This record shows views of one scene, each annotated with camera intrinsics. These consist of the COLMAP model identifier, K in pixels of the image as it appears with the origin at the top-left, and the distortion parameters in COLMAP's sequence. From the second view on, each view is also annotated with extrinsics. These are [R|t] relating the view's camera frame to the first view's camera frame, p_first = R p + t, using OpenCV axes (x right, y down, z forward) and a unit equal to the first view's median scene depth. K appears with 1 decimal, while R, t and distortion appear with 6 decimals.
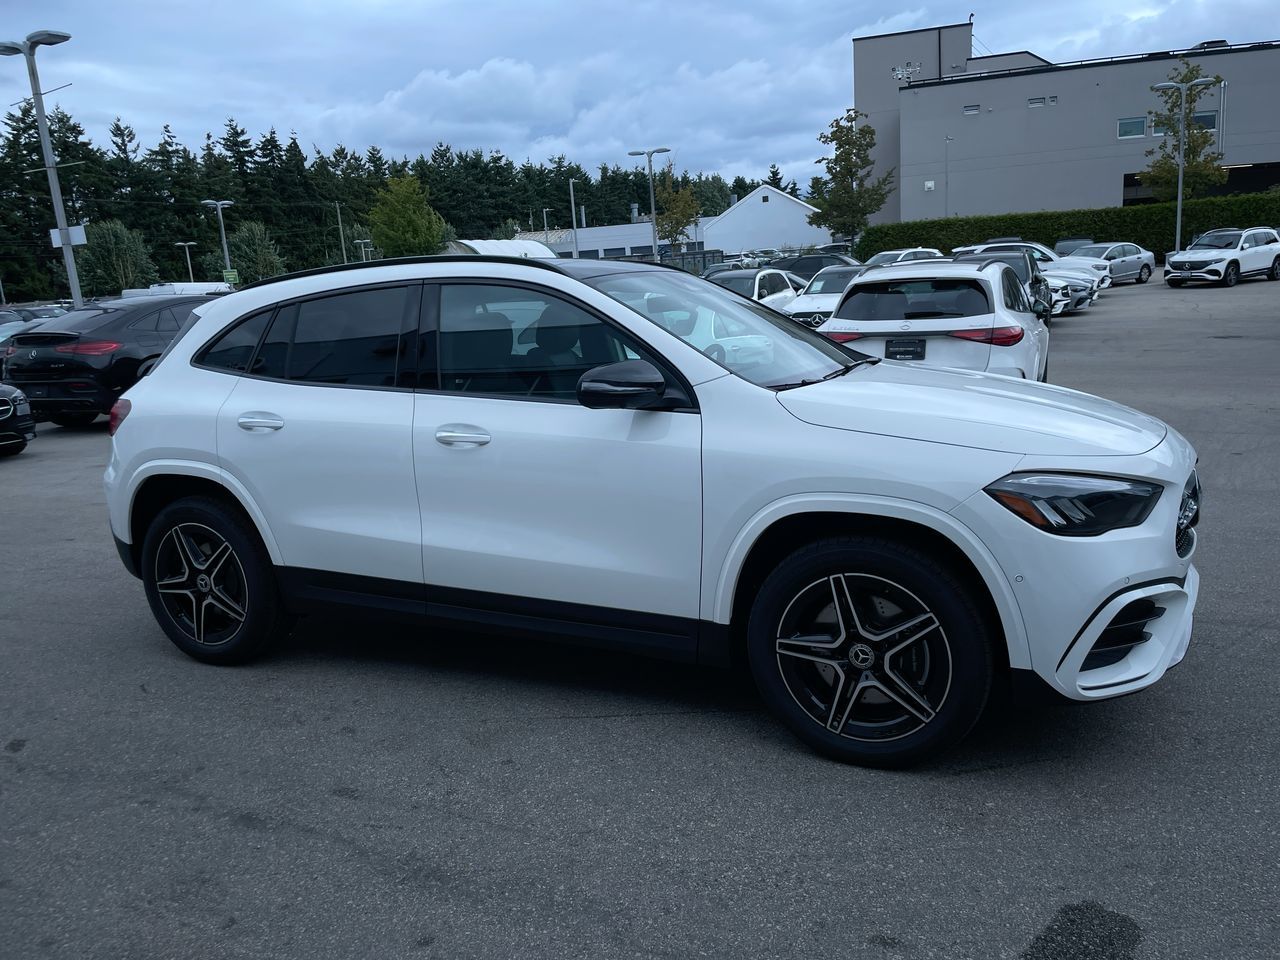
lens RADIAL K [[970.8, 0, 643.9], [0, 970.8, 473.4], [0, 0, 1]] dist [0.086286, -0.117663]
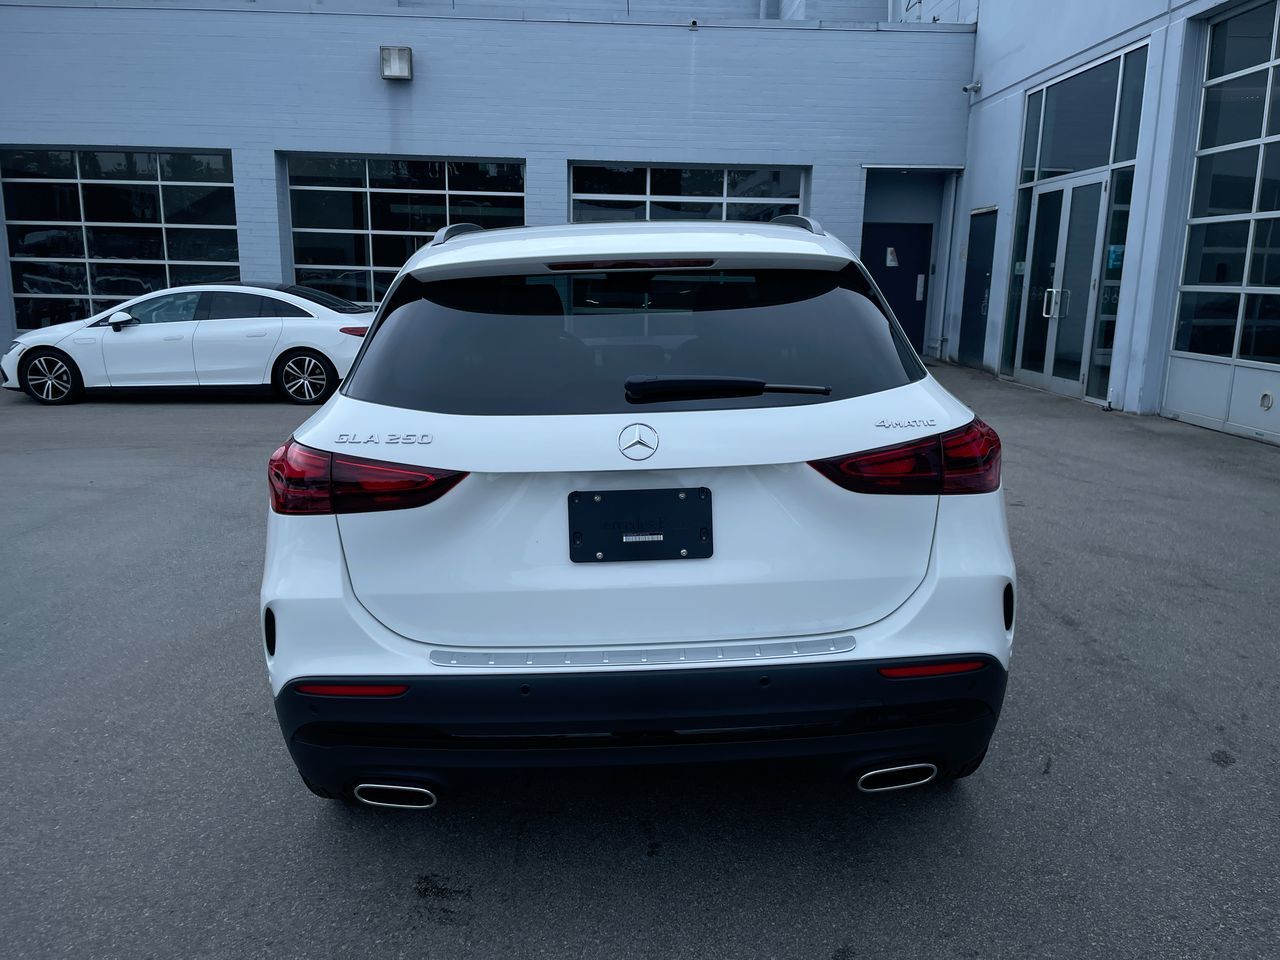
lens RADIAL K [[970.8, 0, 648.2], [0, 970.8, 483.7], [0, 0, 1]] dist [0.086286, -0.117663]
pose [[-0.441945, -0.124964, 0.888295, -0.235341], [0.204790, 0.950044, 0.235538, -0.051077], [-0.873353, 0.286009, -0.394275, 0.349634]]
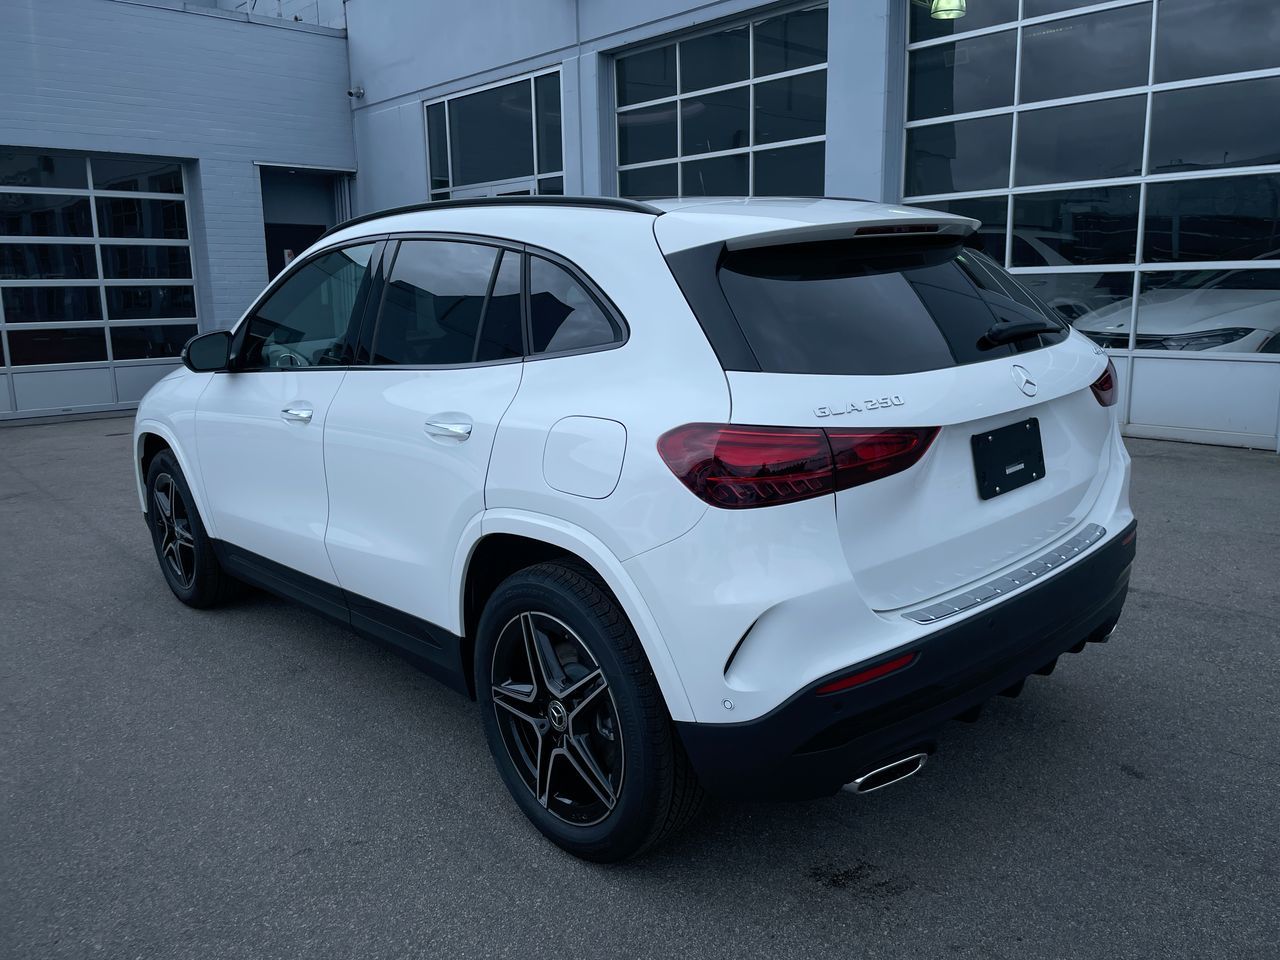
lens RADIAL K [[970.8, 0, 651.3], [0, 970.8, 470.8], [0, 0, 1]] dist [0.086286, -0.117663]
pose [[-0.920978, 0.010992, 0.389460, -0.133023], [0.158784, 0.923413, 0.349424, -0.072270], [-0.355791, 0.383651, -0.852188, 0.441118]]
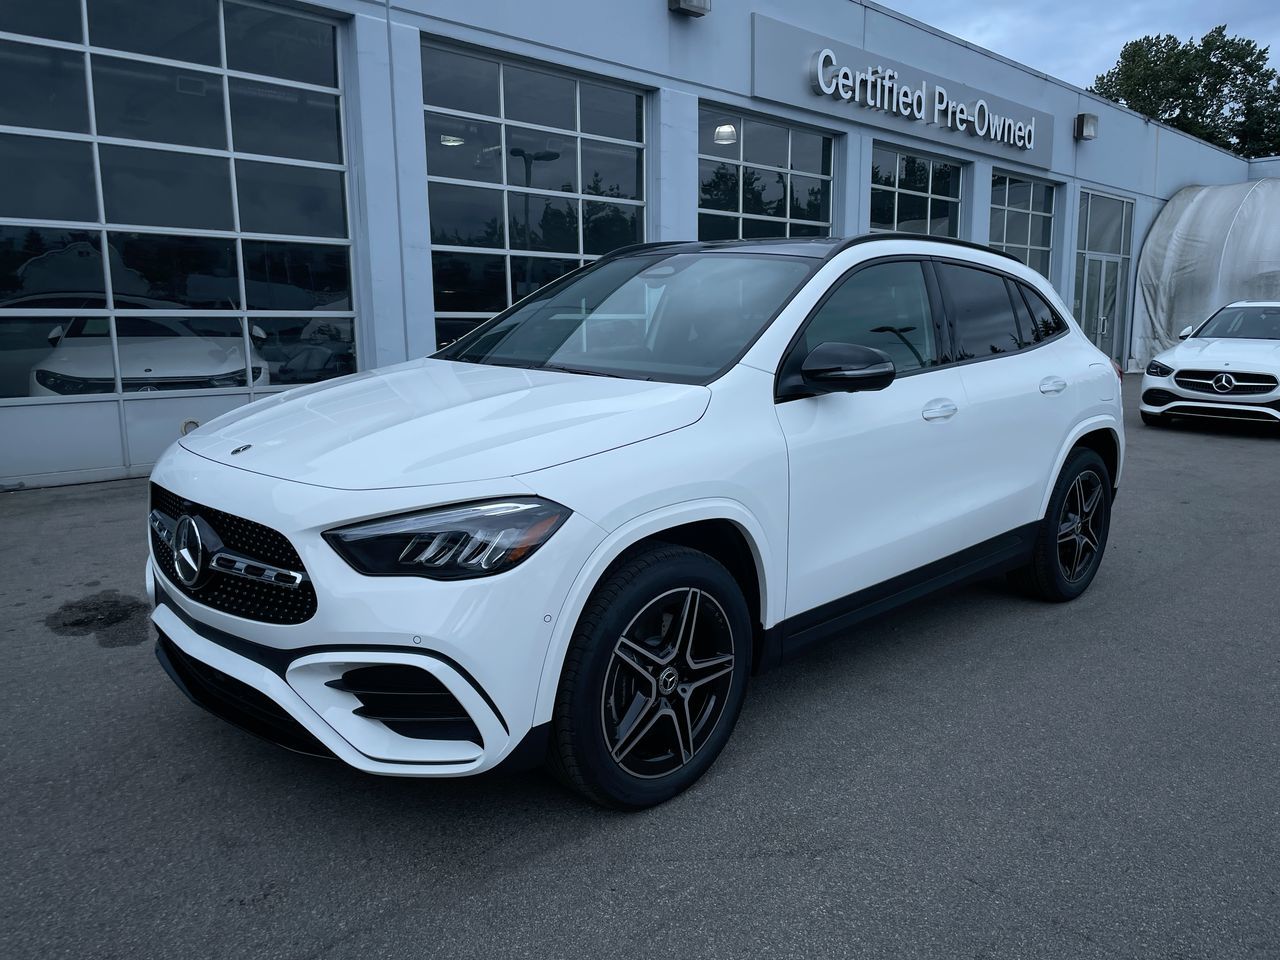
lens RADIAL K [[970.8, 0, 628.9], [0, 970.8, 489.7], [0, 0, 1]] dist [0.086286, -0.117663]
pose [[-0.354524, 0.222856, -0.908101, 0.223058], [-0.164010, 0.941305, 0.295034, -0.061552], [0.920551, 0.253534, -0.297165, 0.303232]]
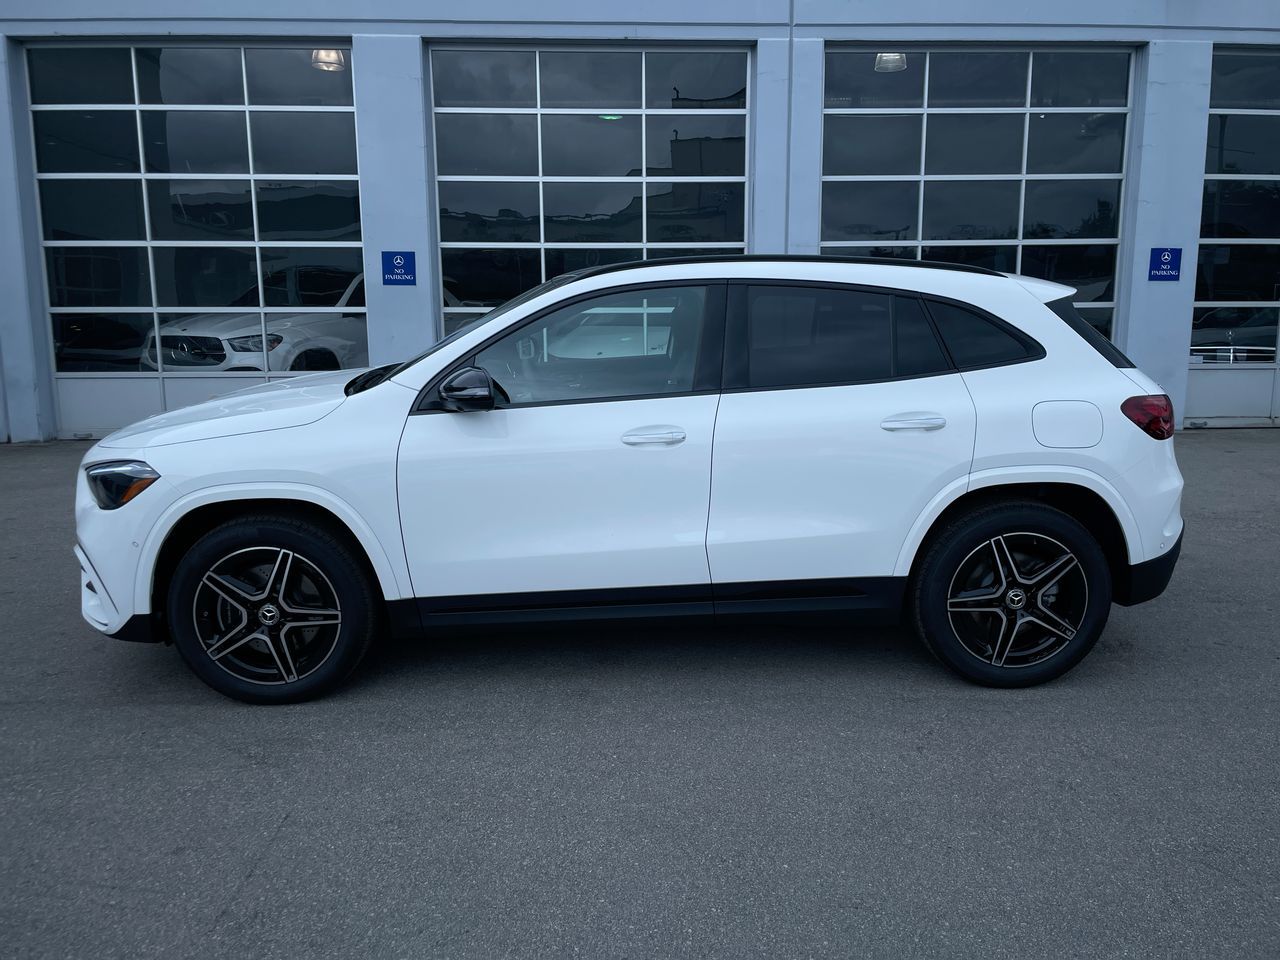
lens RADIAL K [[970.8, 0, 644.6], [0, 970.8, 467.0], [0, 0, 1]] dist [0.086286, -0.117663]
pose [[-0.890666, 0.143286, -0.431490, 0.098597], [-0.031526, 0.927294, 0.373004, -0.098495], [0.453564, 0.345825, -0.821392, 0.470903]]
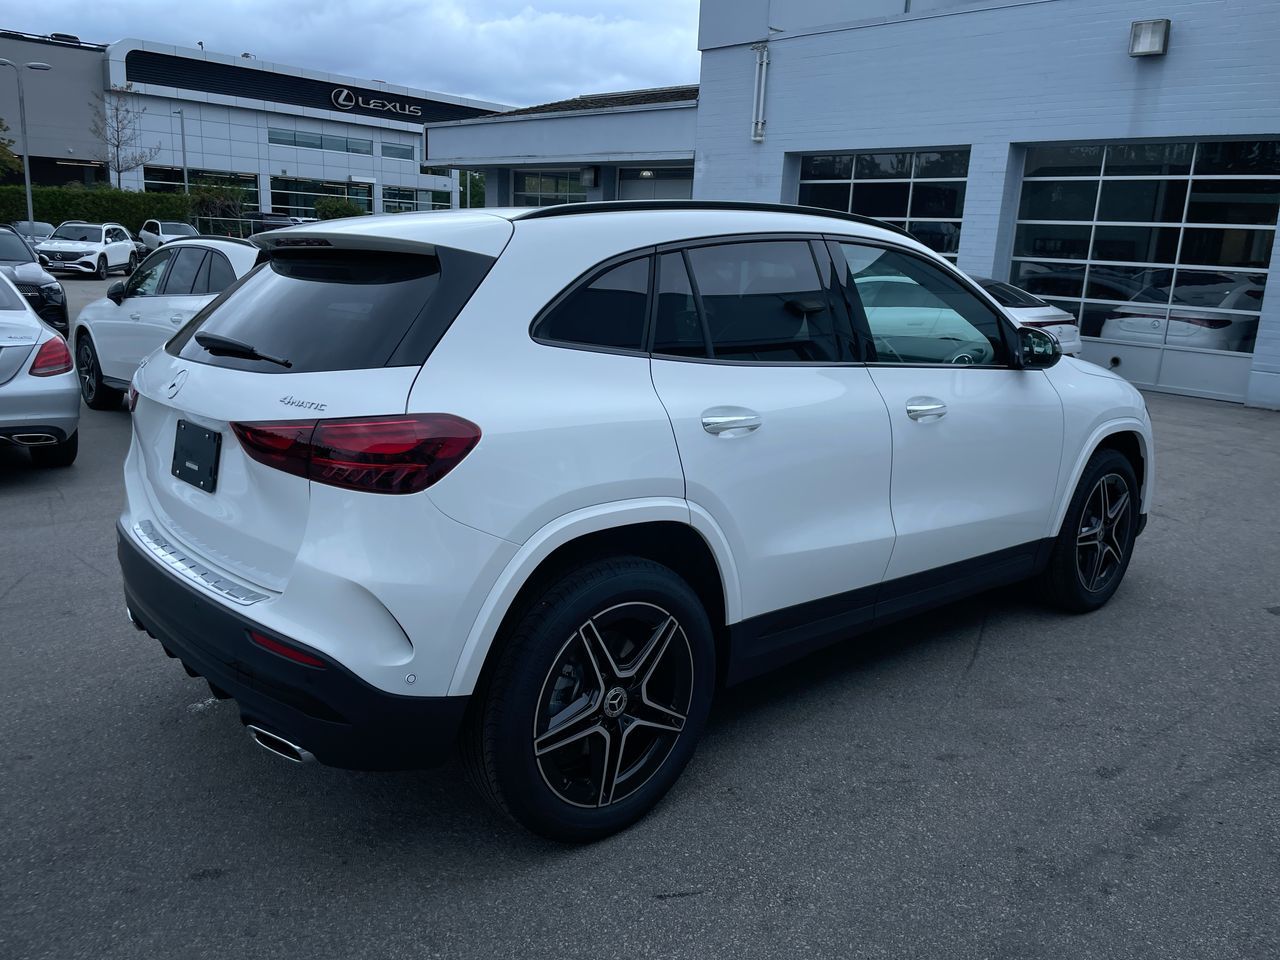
lens RADIAL K [[970.8, 0, 649.6], [0, 970.8, 472.2], [0, 0, 1]] dist [0.086286, -0.117663]
pose [[0.389622, -0.126587, 0.912234, -0.237038], [0.123920, 0.988707, 0.084272, -0.018569], [-0.912600, 0.080210, 0.400909, 0.178723]]
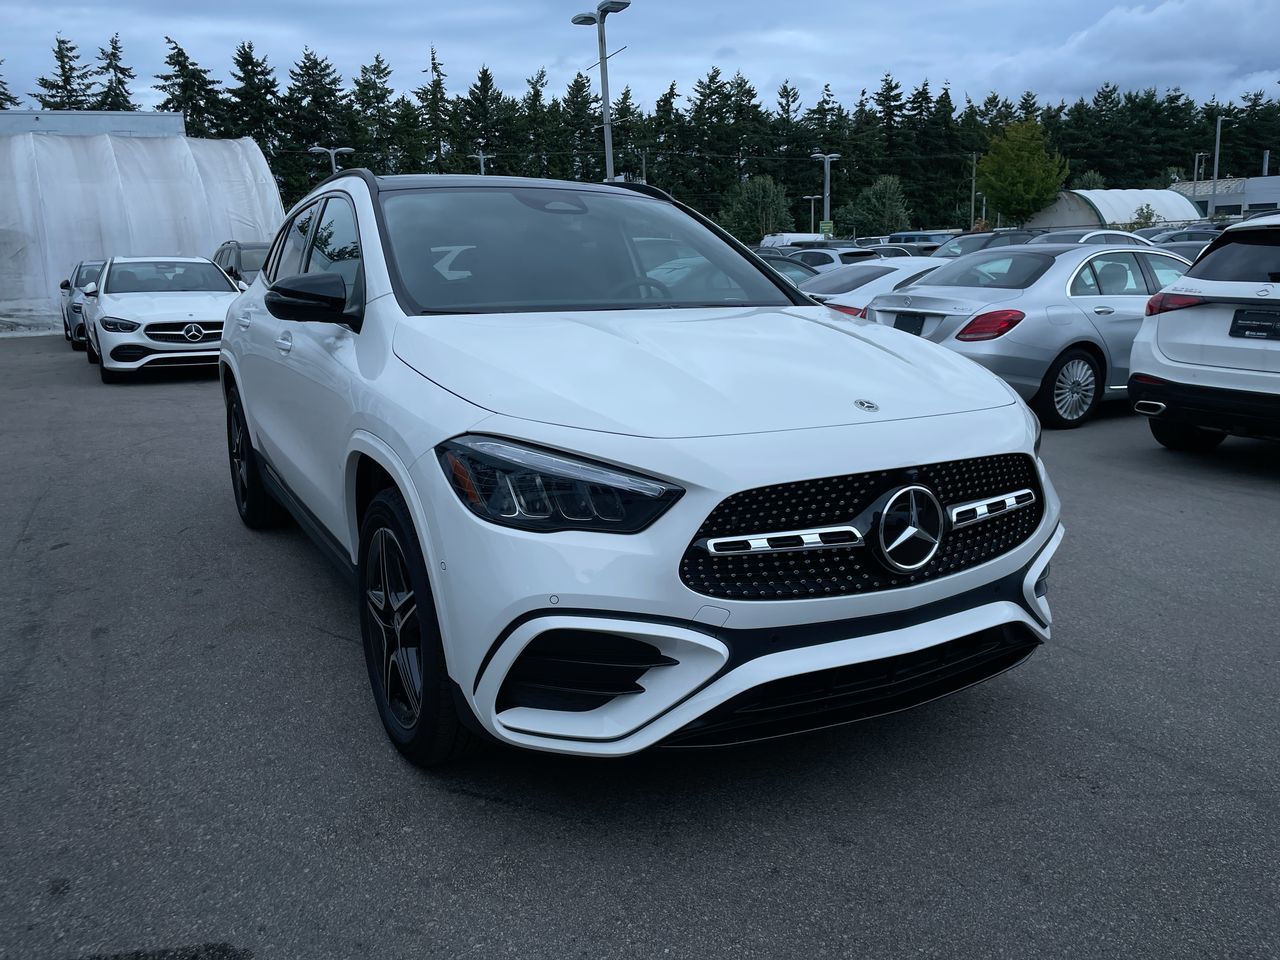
lens RADIAL K [[970.8, 0, 644.8], [0, 970.8, 481.9], [0, 0, 1]] dist [0.086286, -0.117663]
pose [[0.813969, 0.166609, -0.556503, 0.151265], [-0.137515, 0.986023, 0.094066, -0.008880], [0.564397, -0.000039, 0.825504, 0.071384]]
